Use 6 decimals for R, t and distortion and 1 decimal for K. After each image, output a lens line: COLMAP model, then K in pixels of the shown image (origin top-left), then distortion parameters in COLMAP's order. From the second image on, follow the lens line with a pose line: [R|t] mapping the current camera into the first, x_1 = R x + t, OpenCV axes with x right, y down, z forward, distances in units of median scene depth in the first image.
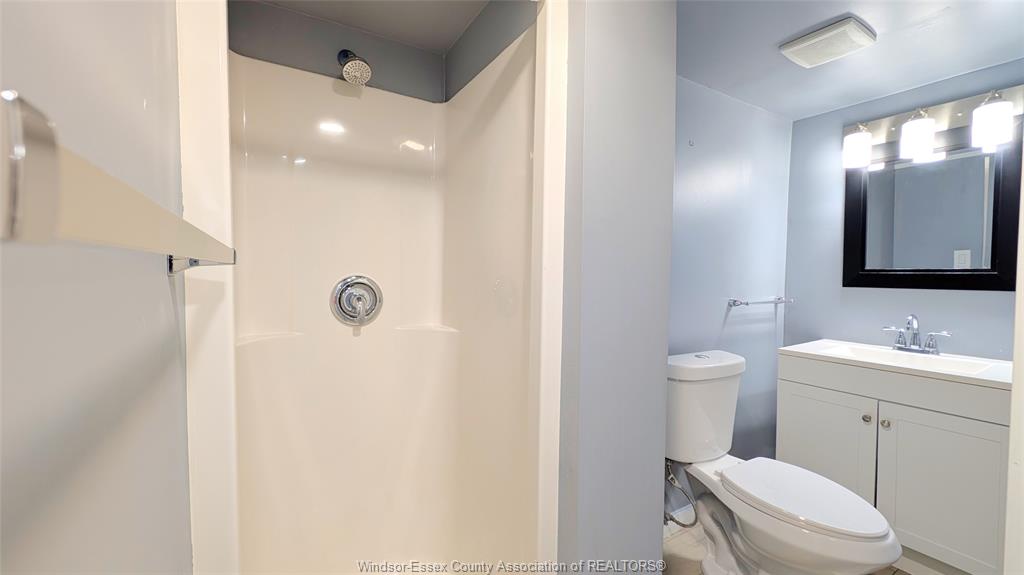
lens RADIAL K [[406.5, 0, 514.2], [0, 406.5, 287.4], [0, 0, 1]] dist [0.003986, -0.001075]
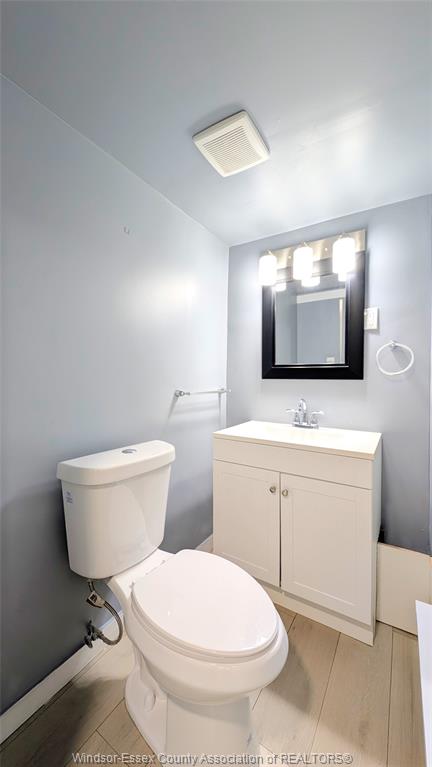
lens RADIAL K [[287.5, 0, 214.6], [0, 287.5, 381.5], [0, 0, 1]] dist [0.001518, -0.000456]
pose [[0.900945, -0.004502, 0.433910, 0.319818], [0.012311, 0.999809, -0.015188, 0.020584], [-0.433758, 0.019026, 0.900828, 0.289405]]
